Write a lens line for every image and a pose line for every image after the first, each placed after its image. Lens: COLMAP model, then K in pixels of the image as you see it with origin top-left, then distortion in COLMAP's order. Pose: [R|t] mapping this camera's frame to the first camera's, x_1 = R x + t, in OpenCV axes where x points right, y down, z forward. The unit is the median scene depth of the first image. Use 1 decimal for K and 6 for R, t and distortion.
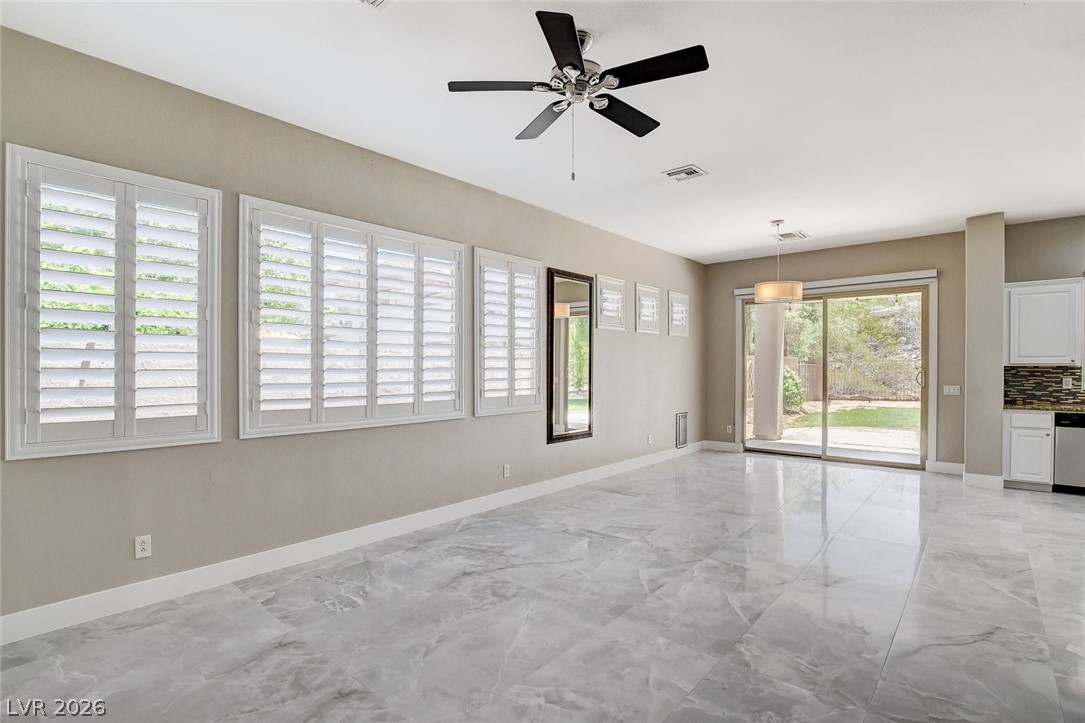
lens RADIAL K [[521.7, 0, 545.2], [0, 521.7, 370.5], [0, 0, 1]] dist [-0.025407, 0.002272]
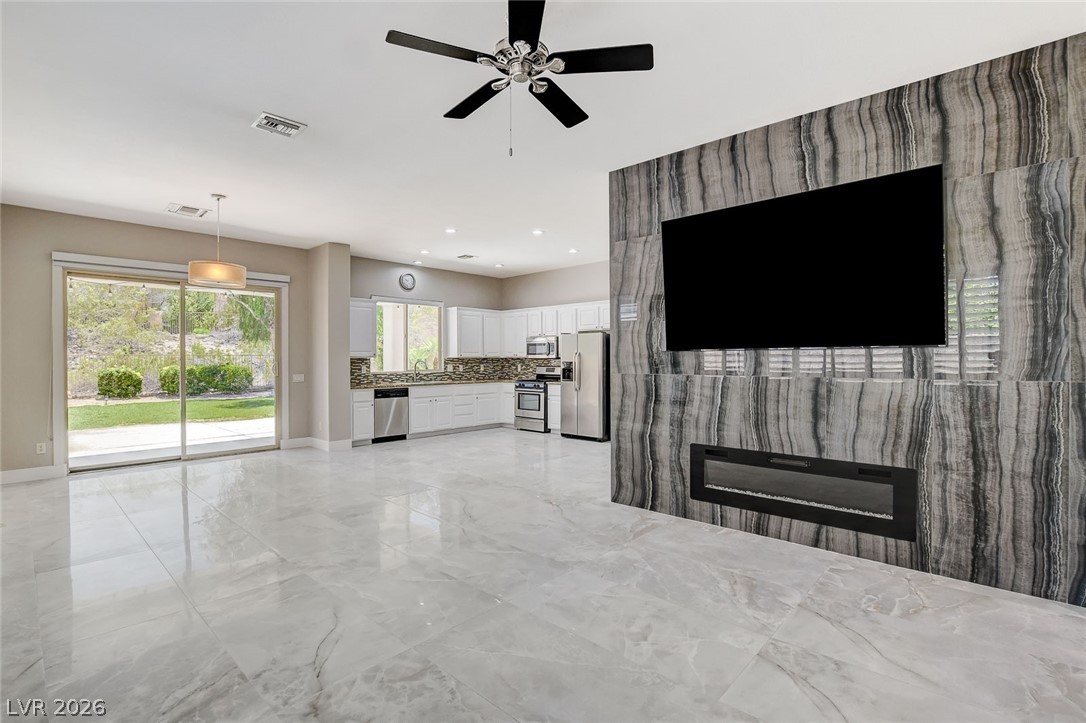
lens RADIAL K [[502.5, 0, 540.7], [0, 502.5, 361.6], [0, 0, 1]] dist [-0.034595, 0.005965]
pose [[0.039271, -0.002614, 0.999225, -0.430582], [0.013083, 0.999912, 0.002101, 0.005041], [-0.999143, 0.012991, 0.039302, 0.457052]]
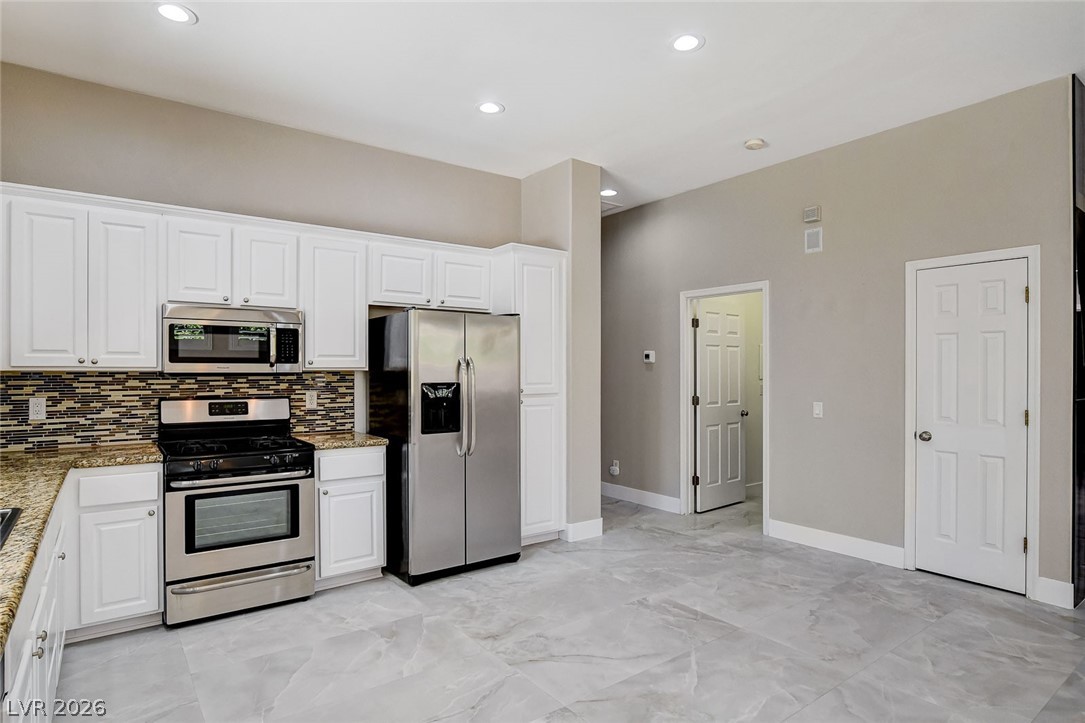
lens RADIAL K [[594.4, 0, 534.7], [0, 594.4, 368.0], [0, 0, 1]] dist [-0.019523, 0.001483]
pose [[-0.975758, 0.002118, 0.218842, 0.837755], [0.003300, 0.999982, 0.005039, -0.011482], [-0.218828, 0.005639, -0.975747, 1.091466]]
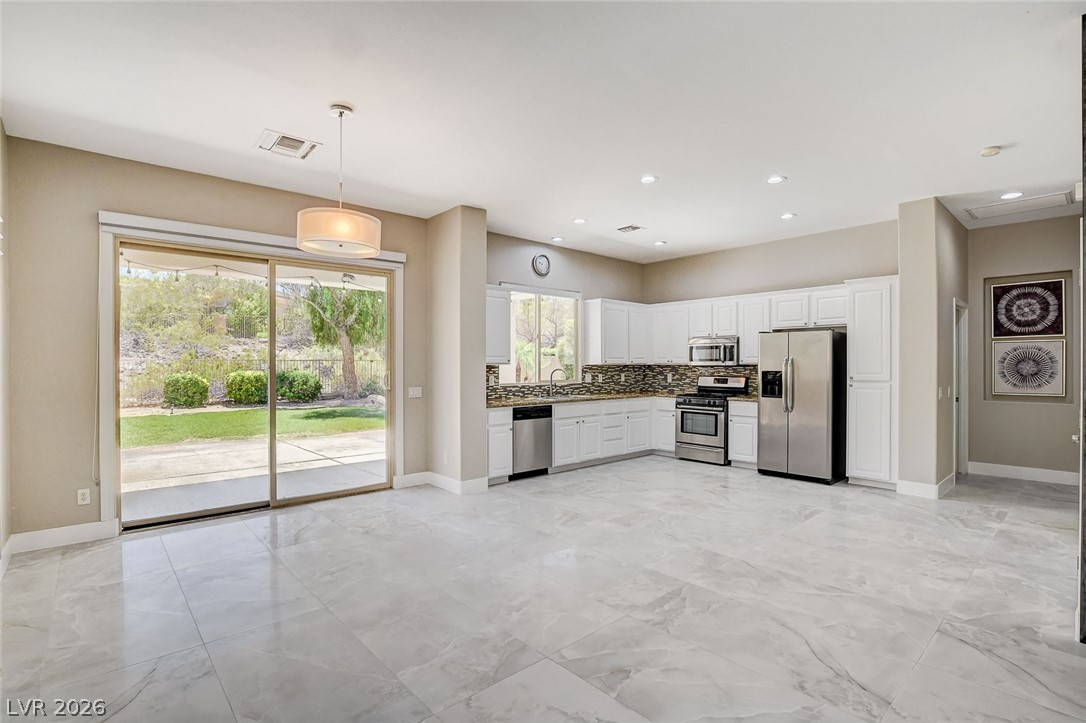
lens RADIAL K [[502.5, 0, 540.8], [0, 502.5, 373.8], [0, 0, 1]] dist [-0.034595, 0.005965]
pose [[0.131055, -0.016061, 0.991245, -0.064985], [0.010359, 0.999836, 0.014831, -0.006617], [-0.991321, 0.008324, 0.131200, 0.794629]]
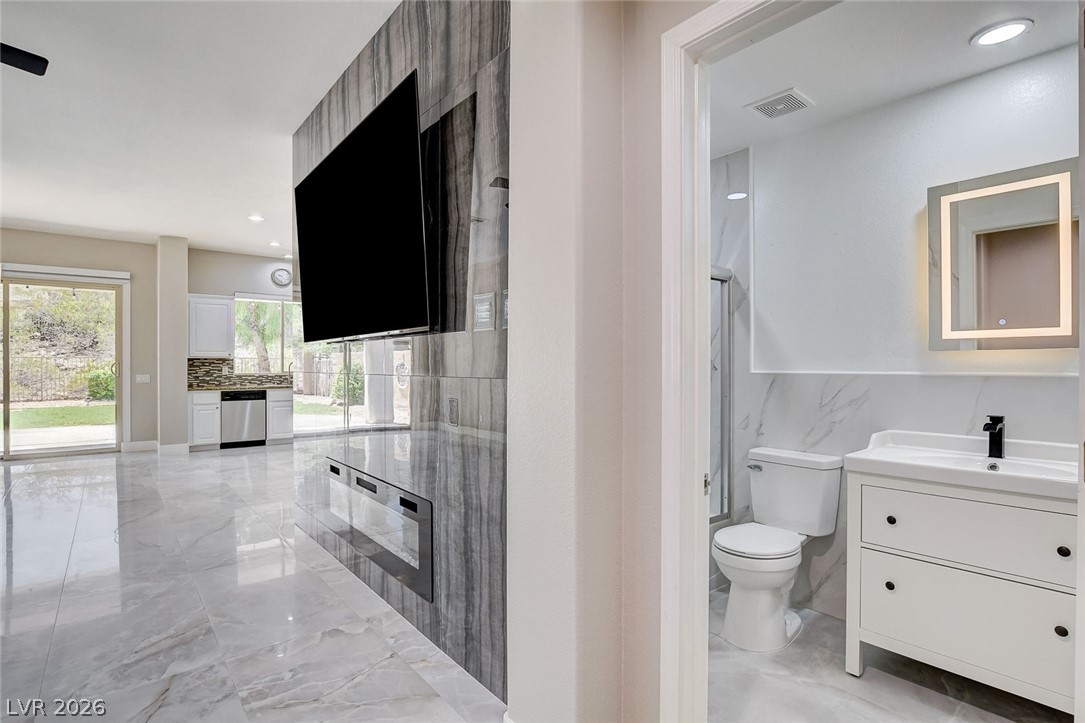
lens RADIAL K [[521.7, 0, 543.2], [0, 521.7, 371.1], [0, 0, 1]] dist [-0.025407, 0.002272]
pose [[0.162032, -0.006783, 0.986762, -0.257837], [0.007055, 0.999959, 0.005715, 0.025100], [-0.986760, 0.006035, 0.162073, -0.105698]]
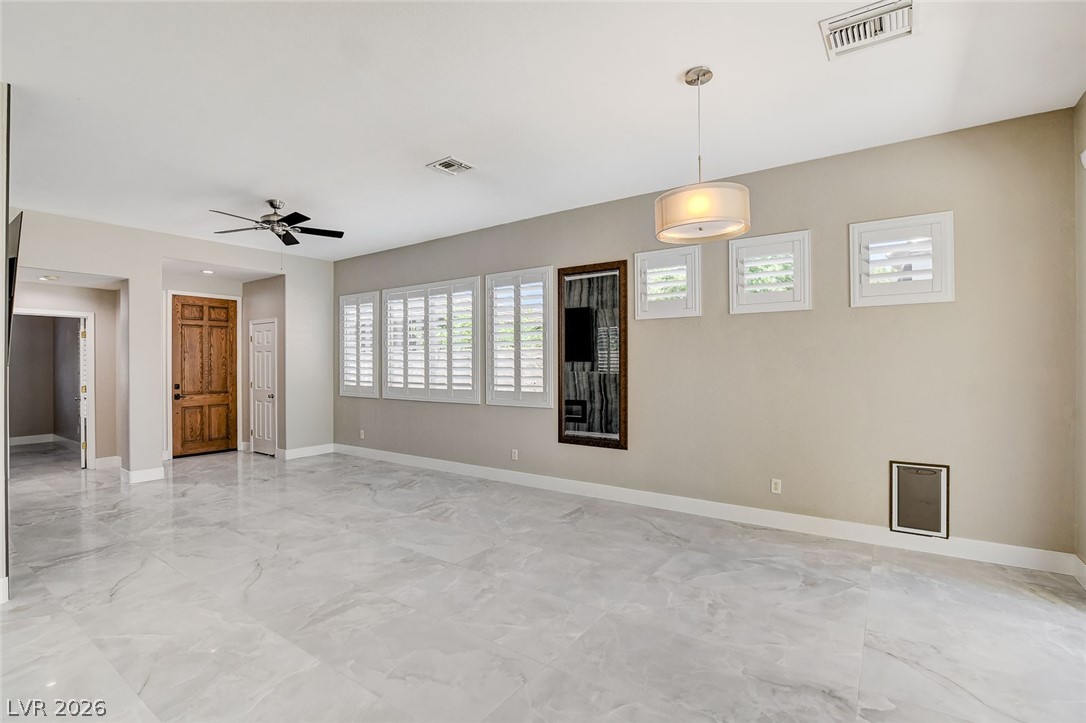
lens RADIAL K [[492.0, 0, 541.6], [0, 492.0, 372.9], [0, 0, 1]] dist [-0.021384, 0.000003]
pose [[0.101145, 0.017909, -0.994710, 0.989225], [-0.005326, 0.999833, 0.017460, -0.013011], [0.994857, 0.003531, 0.101224, 0.895005]]
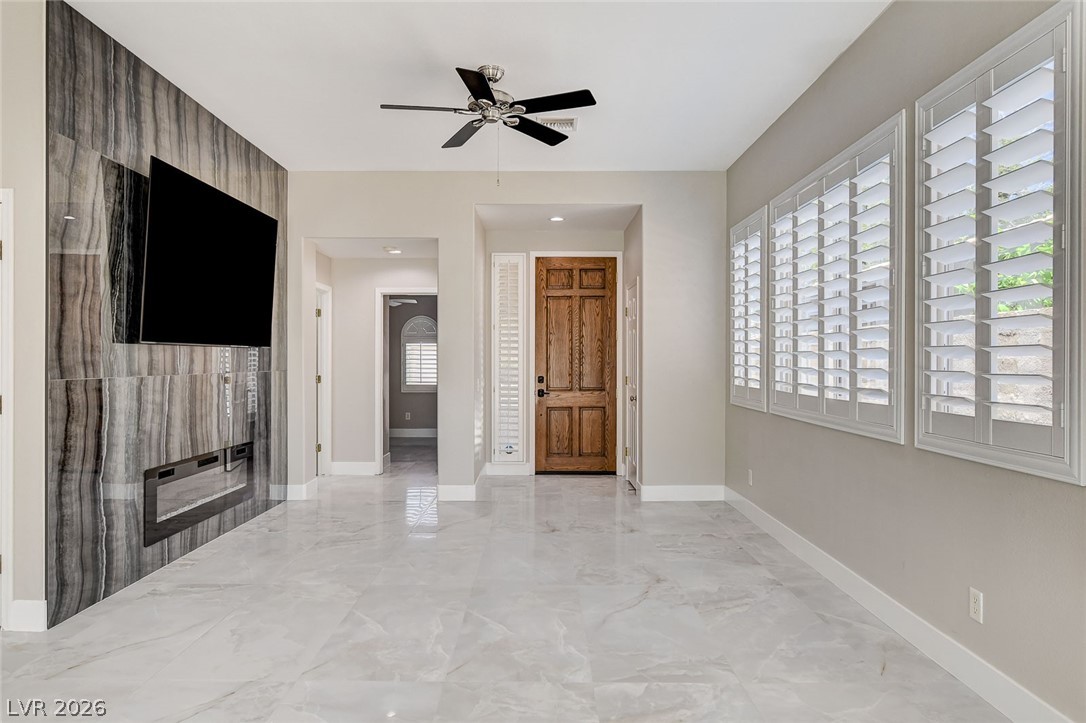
lens RADIAL K [[693.5, 0, 549.0], [0, 693.5, 361.9], [0, 0, 1]] dist [-0.014277, 0.014434]
pose [[-0.749157, 0.001864, -0.662390, 0.492756], [-0.006406, 0.999929, 0.010059, 0.002935], [0.662361, 0.011779, -0.749092, 1.113425]]
